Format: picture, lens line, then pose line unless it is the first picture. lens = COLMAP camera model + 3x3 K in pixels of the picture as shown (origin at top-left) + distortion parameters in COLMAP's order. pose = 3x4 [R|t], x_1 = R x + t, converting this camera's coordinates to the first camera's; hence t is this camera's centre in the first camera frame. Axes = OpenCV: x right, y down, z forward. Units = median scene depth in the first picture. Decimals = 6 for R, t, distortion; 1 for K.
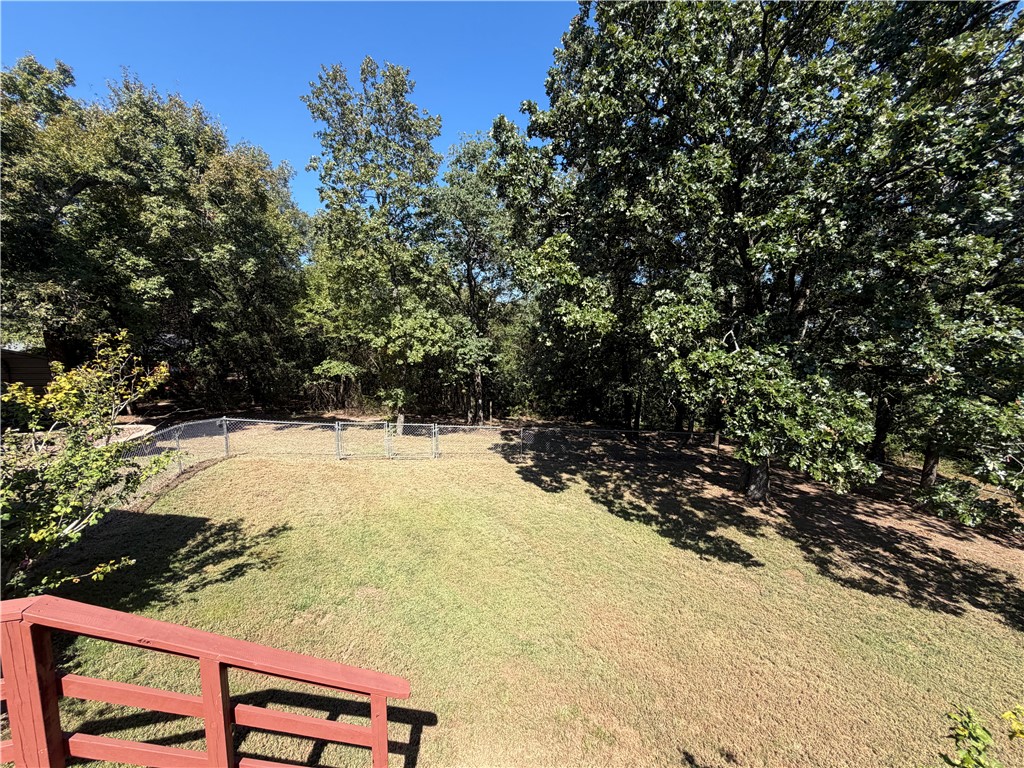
lens RADIAL K [[409.4, 0, 512.6], [0, 409.4, 386.3], [0, 0, 1]] dist [0.002828, -0.000274]
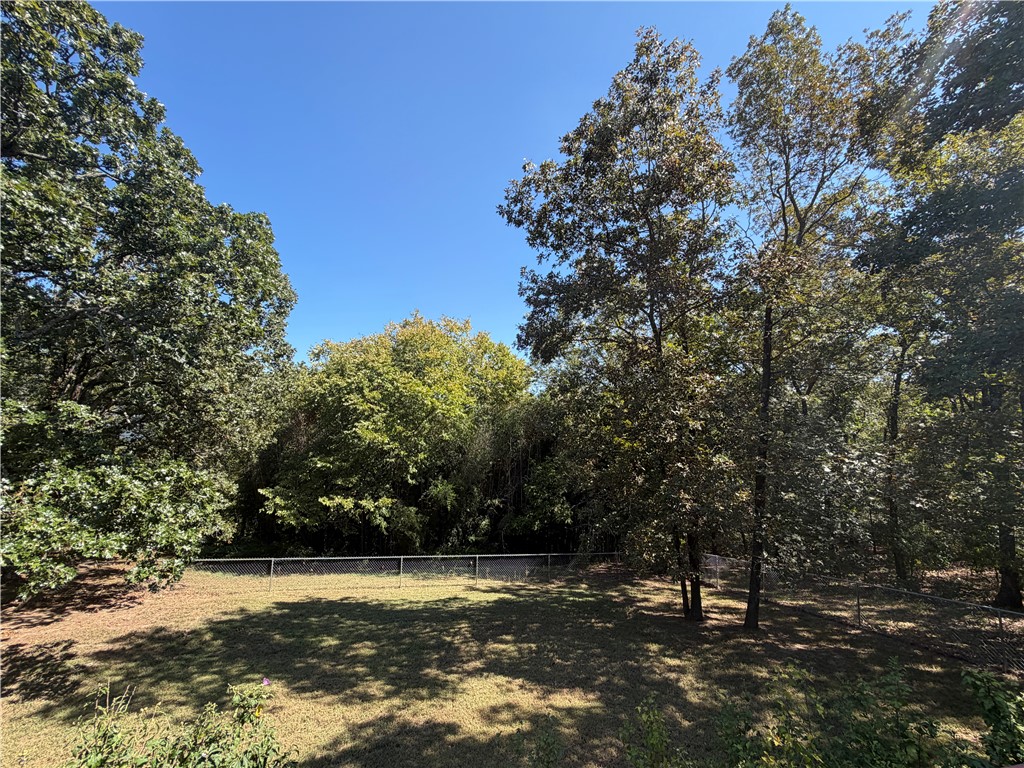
lens RADIAL K [[409.4, 0, 508.0], [0, 409.4, 384.9], [0, 0, 1]] dist [0.002828, -0.000274]
pose [[0.094620, 0.111687, 0.989228, 0.192543], [0.089805, 0.988678, -0.120215, 0.017189], [-0.991455, 0.100213, 0.083518, -0.429566]]
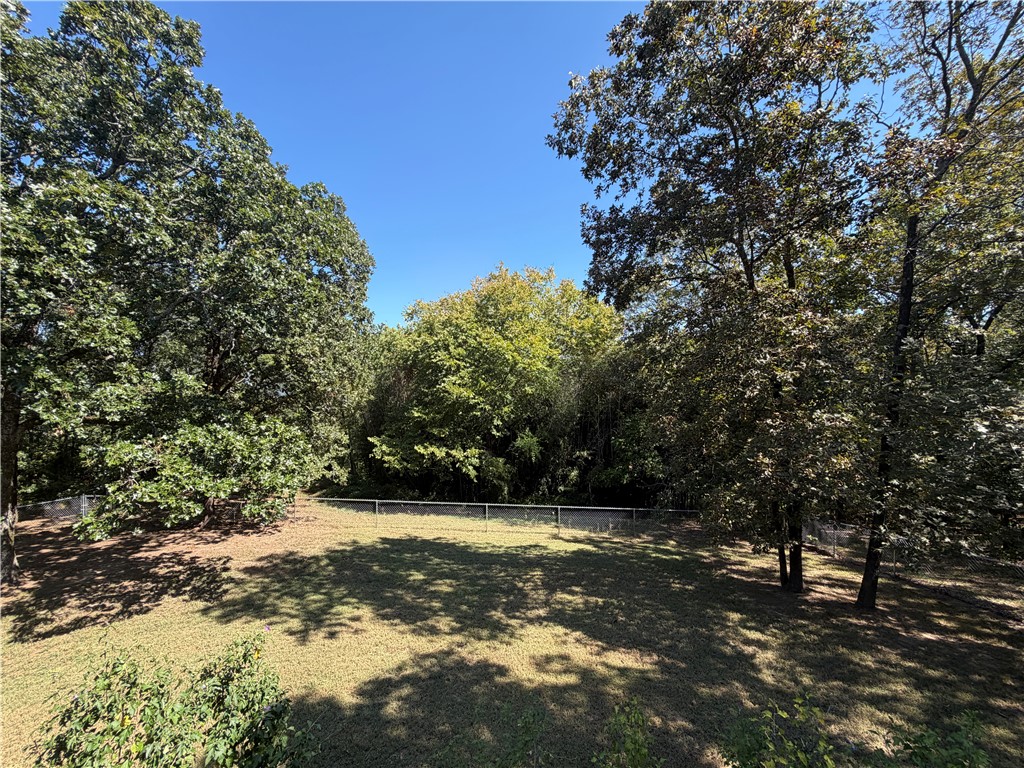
lens RADIAL K [[409.4, 0, 508.4], [0, 409.4, 384.5], [0, 0, 1]] dist [0.002828, -0.000274]
pose [[0.339305, -0.012353, 0.940595, 0.290502], [0.109311, 0.993657, -0.026382, 0.012982], [-0.934304, 0.111768, 0.338503, -0.582479]]
